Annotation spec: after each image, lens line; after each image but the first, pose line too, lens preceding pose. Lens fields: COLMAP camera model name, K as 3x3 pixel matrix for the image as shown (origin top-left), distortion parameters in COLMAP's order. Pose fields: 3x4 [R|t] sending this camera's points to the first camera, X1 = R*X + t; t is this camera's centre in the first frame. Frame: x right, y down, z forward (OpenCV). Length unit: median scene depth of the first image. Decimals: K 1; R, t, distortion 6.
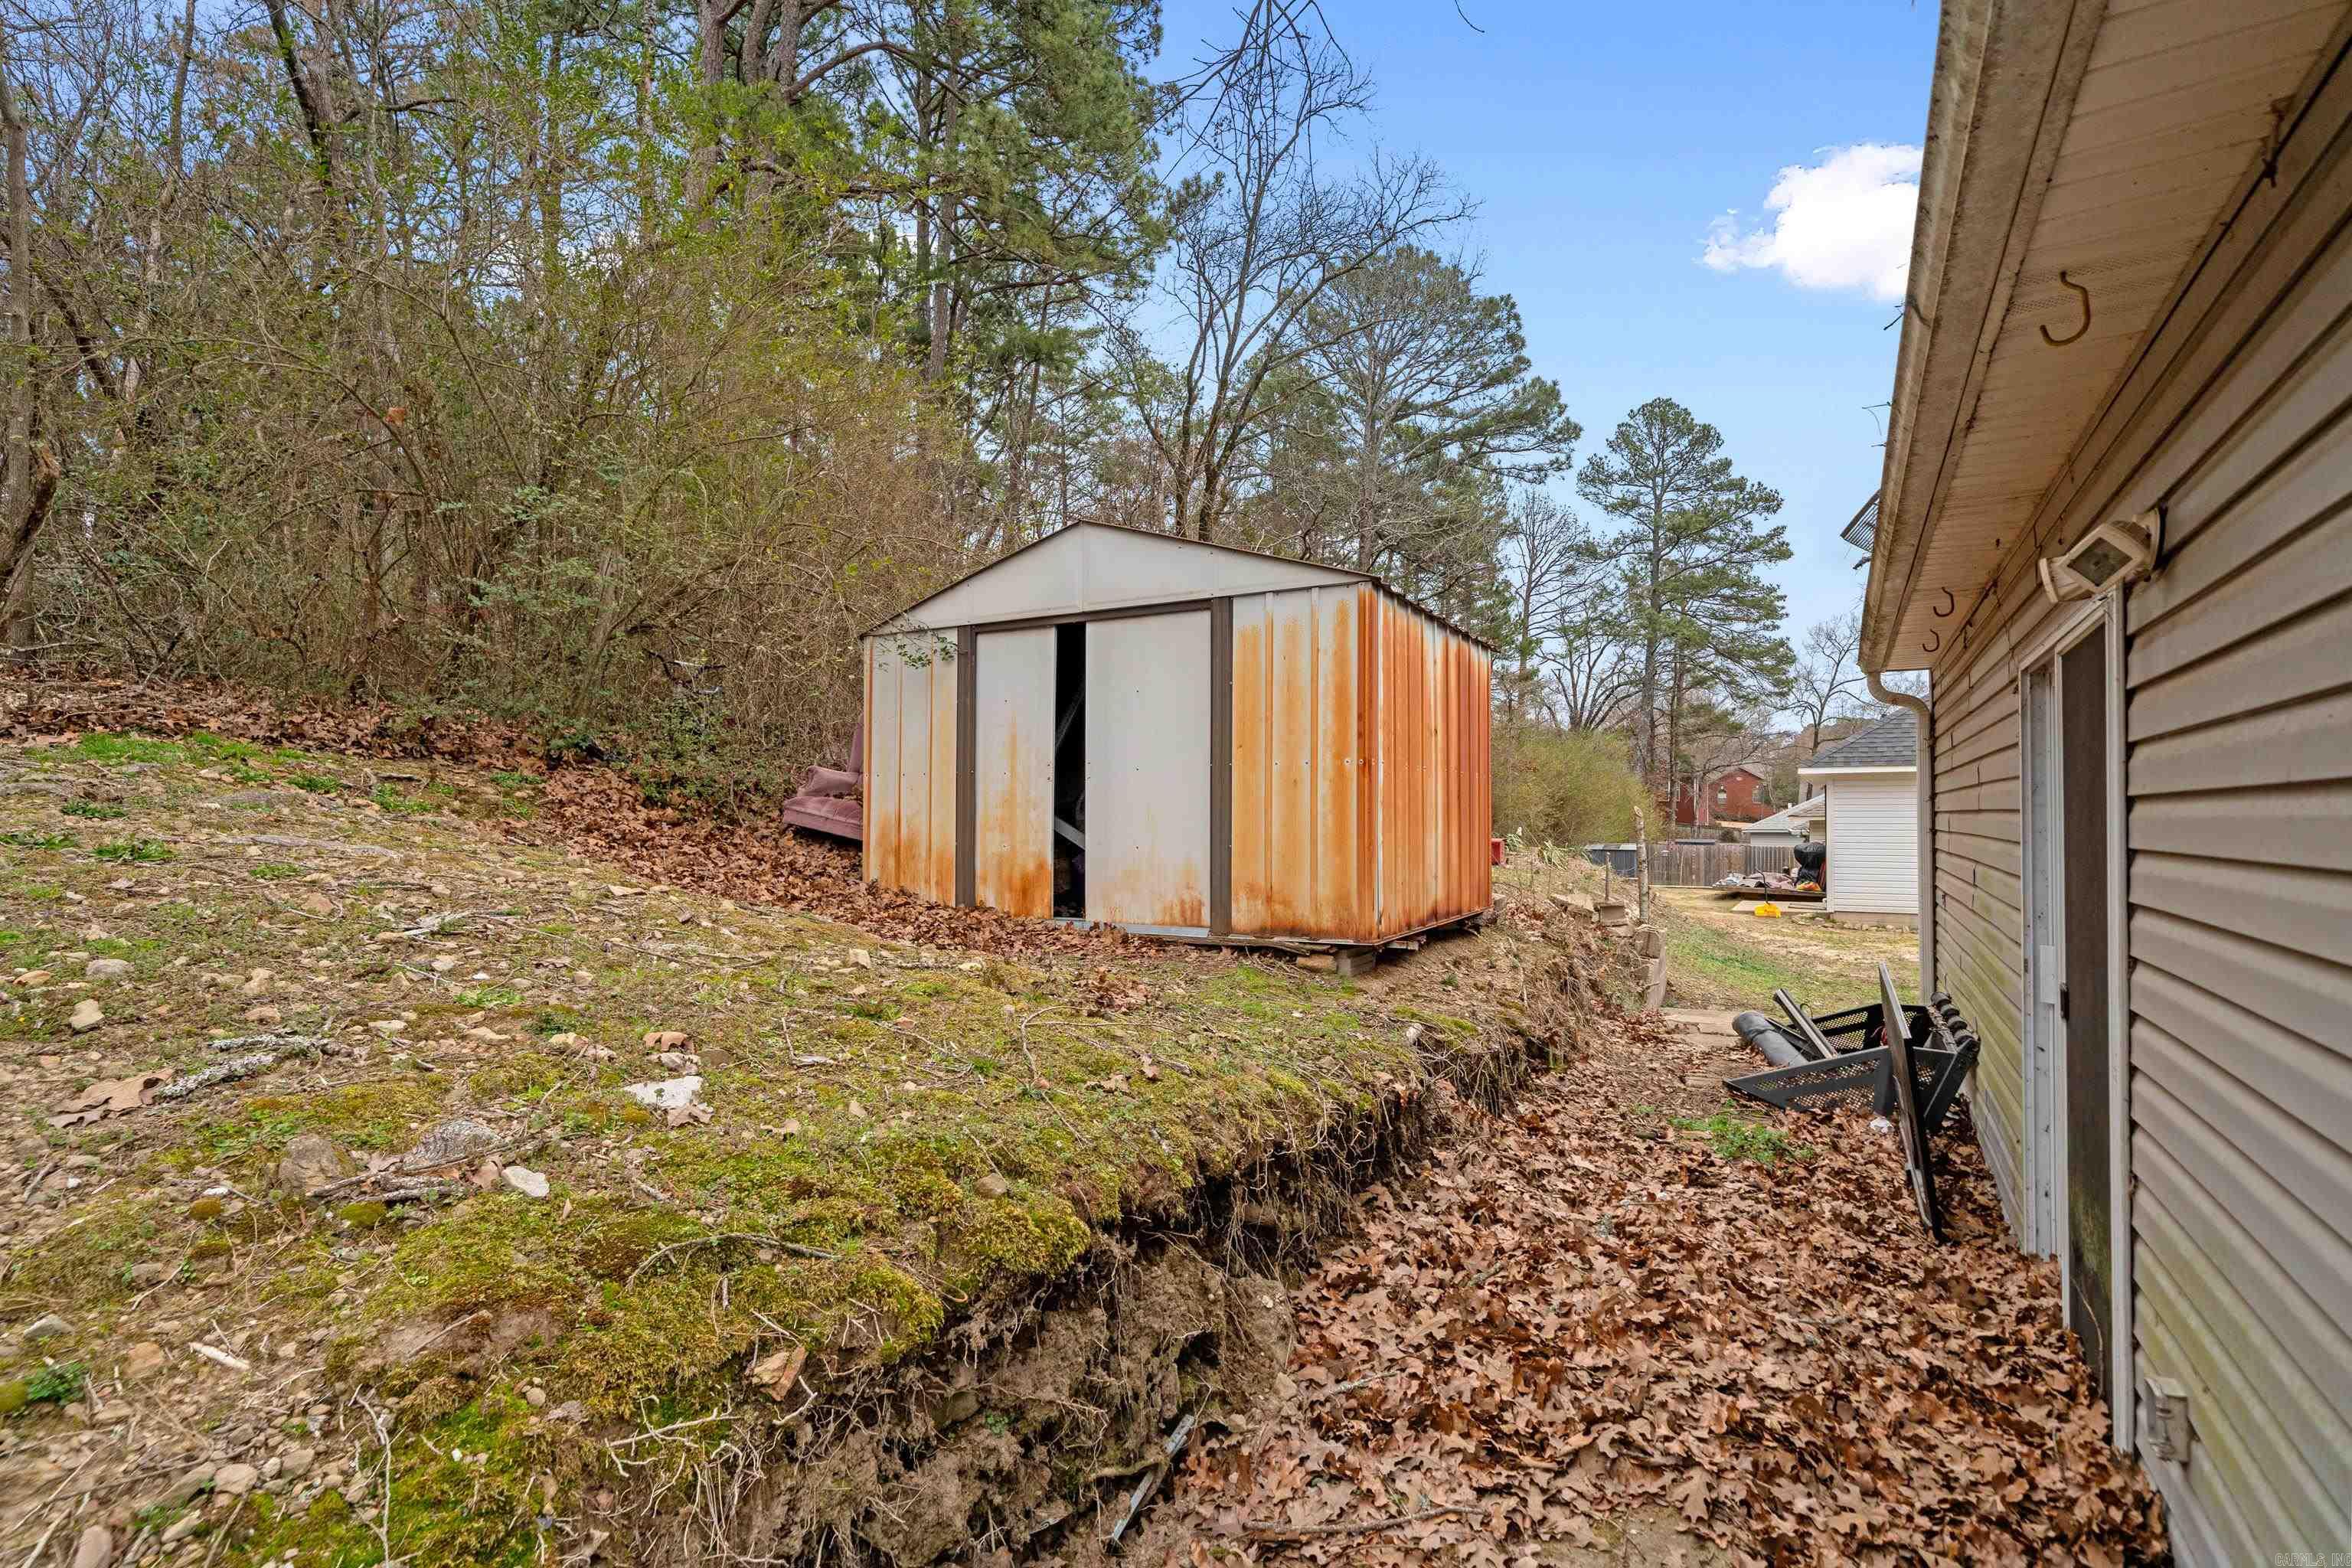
lens RADIAL K [[1110.1, 0, 1176.0], [0, 1110.1, 784.0], [0, 0, 1]] dist [-0.000622, 0.000718]
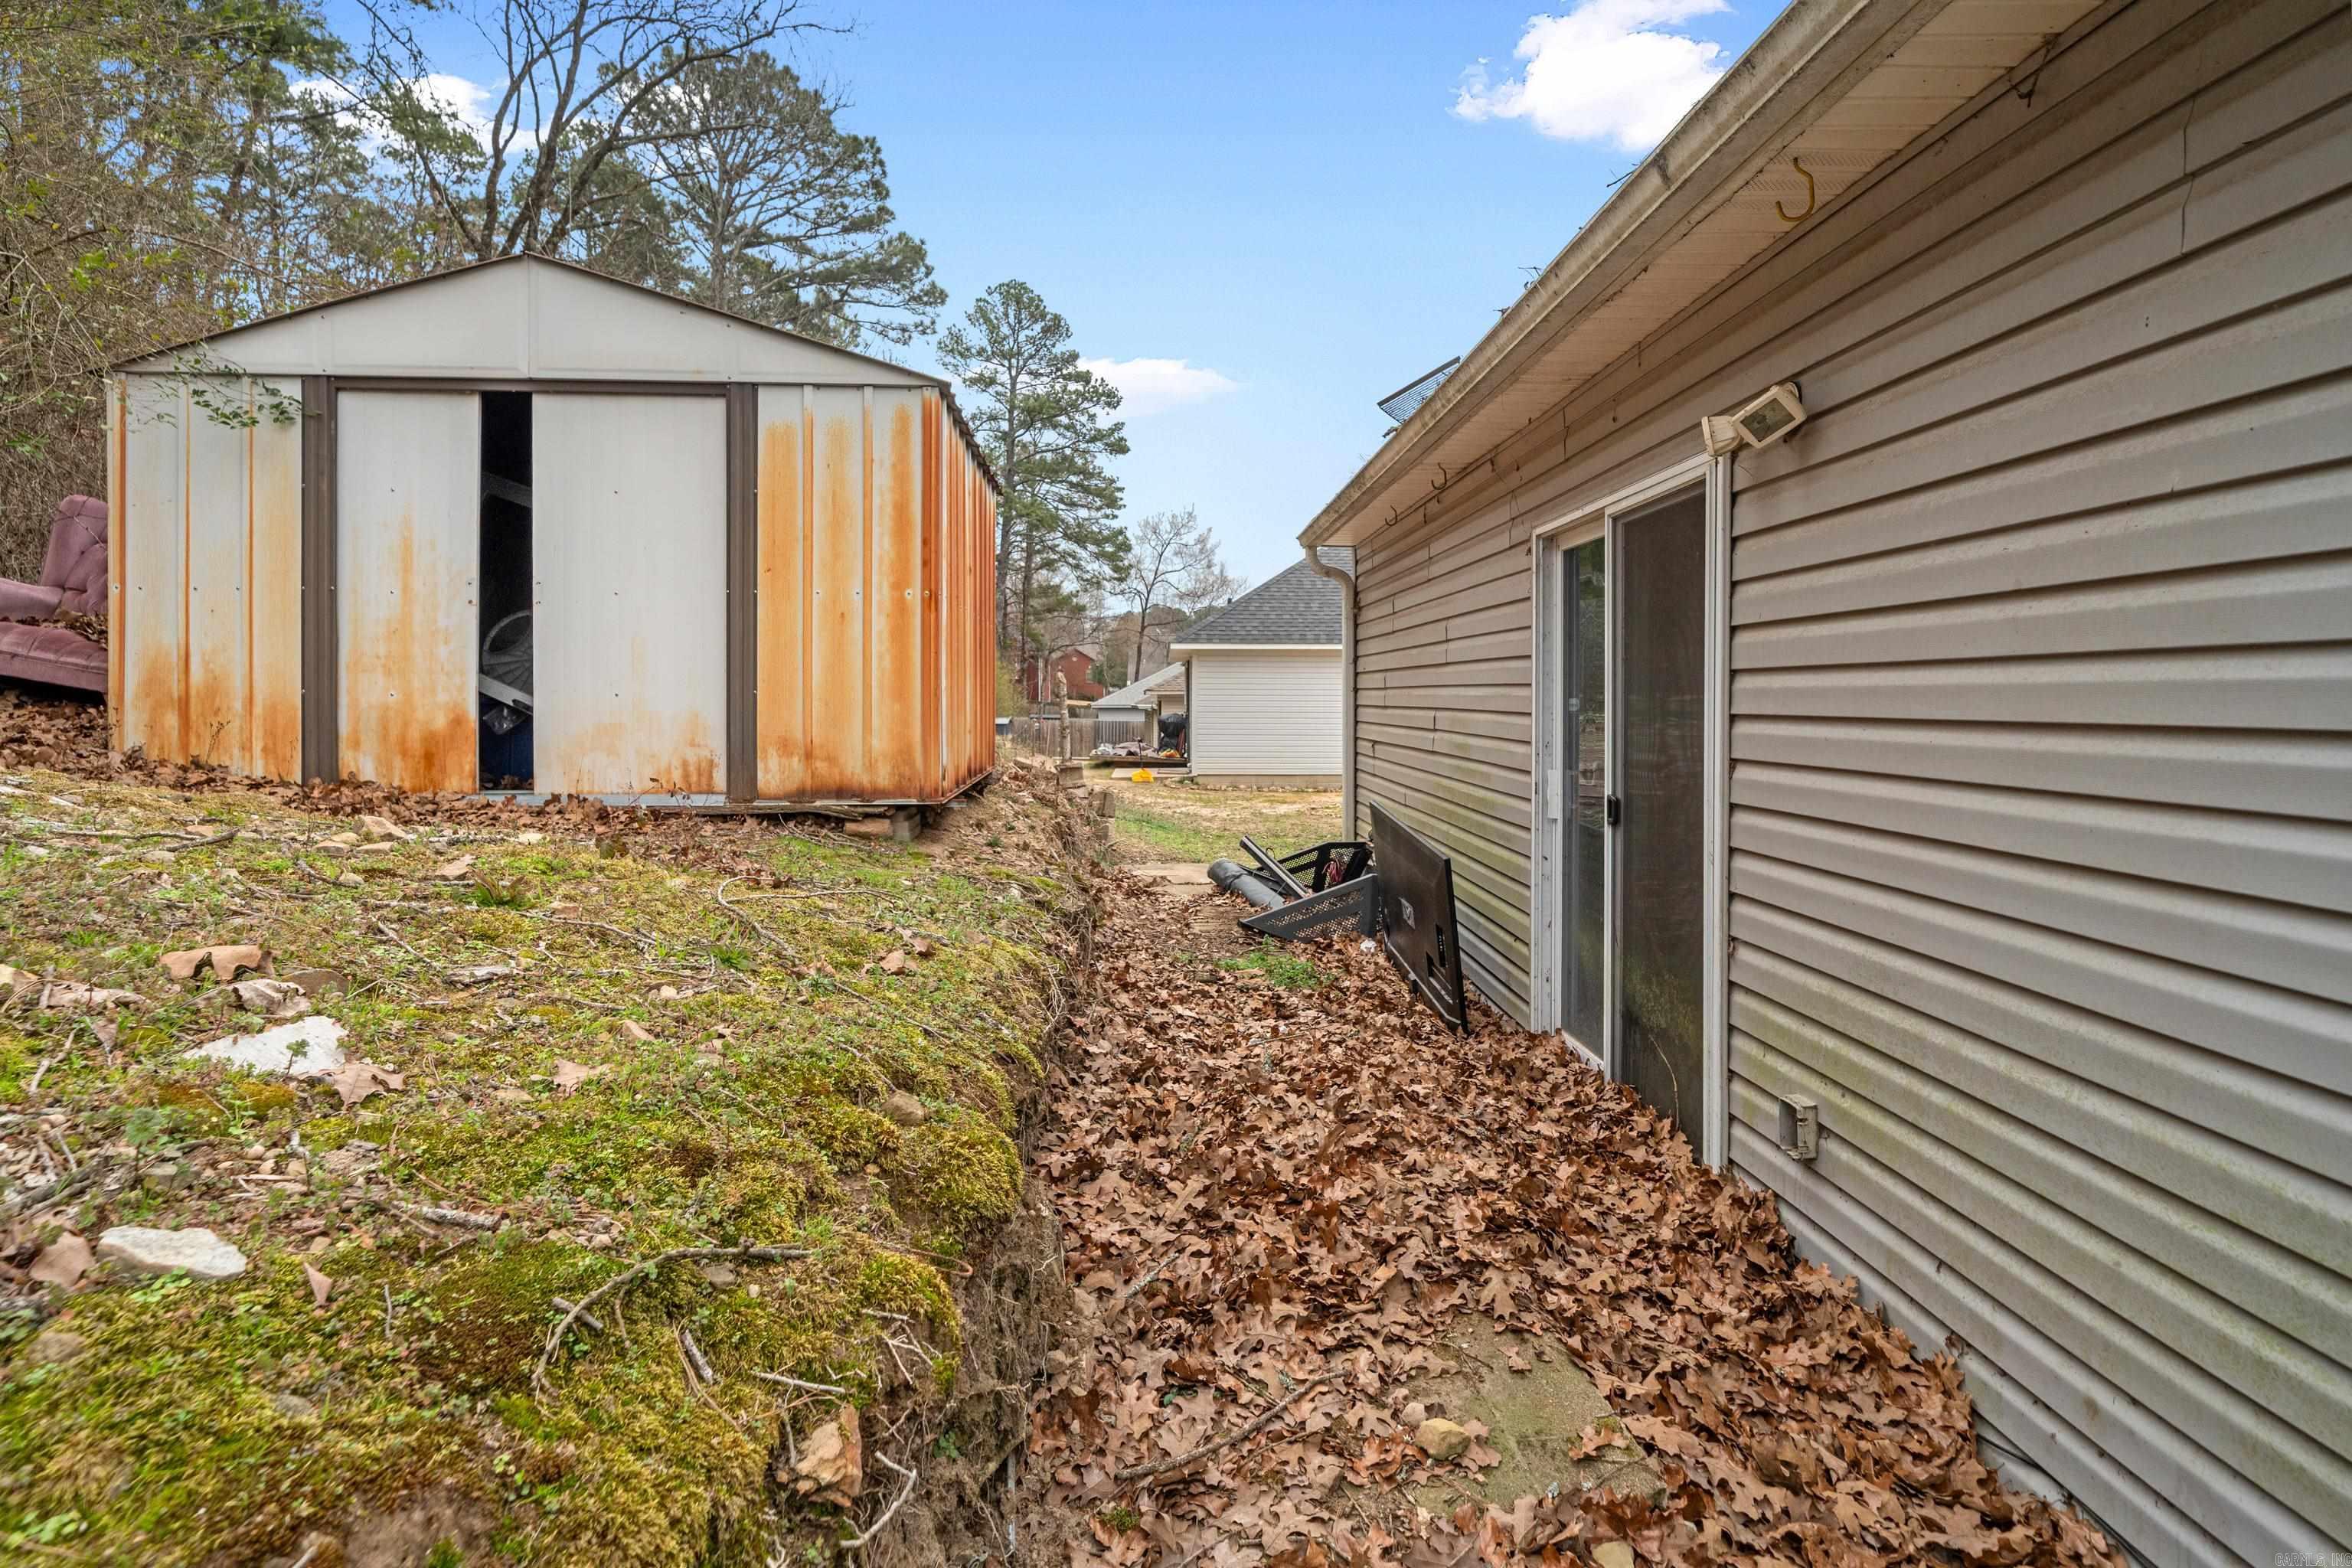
lens RADIAL K [[1176.0, 0, 1177.0], [0, 1176.0, 689.4], [0, 0, 1]] dist [0.000928, 0.001202]
pose [[0.845999, 0.008246, 0.533120, -0.125865], [-0.021631, 0.999588, 0.018864, 0.026399], [-0.532745, -0.027491, 0.845829, 0.092557]]
